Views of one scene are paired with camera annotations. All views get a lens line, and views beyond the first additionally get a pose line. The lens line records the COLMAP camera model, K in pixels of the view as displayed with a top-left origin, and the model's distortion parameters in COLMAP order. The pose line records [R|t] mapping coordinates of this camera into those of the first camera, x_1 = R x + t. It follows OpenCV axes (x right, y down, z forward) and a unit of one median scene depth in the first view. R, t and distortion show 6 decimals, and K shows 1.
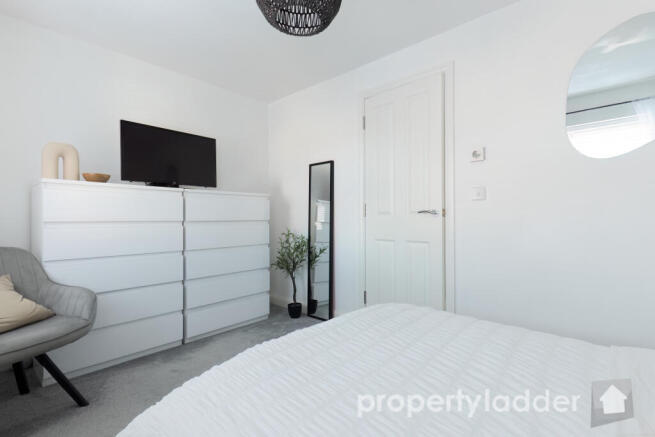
lens RADIAL K [[318.0, 0, 327.5], [0, 318.0, 218.5], [0, 0, 1]] dist [0.006957, -0.012063]
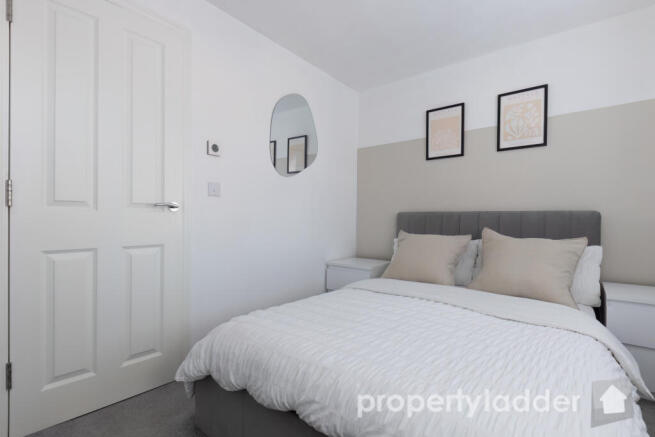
lens RADIAL K [[318.0, 0, 327.5], [0, 318.0, 218.5], [0, 0, 1]] dist [0.006957, -0.012063]
pose [[-0.072594, 0.015179, 0.997246, -0.511302], [-0.001207, 0.999882, -0.015307, 0.023779], [-0.997361, -0.002315, -0.072567, 0.736985]]
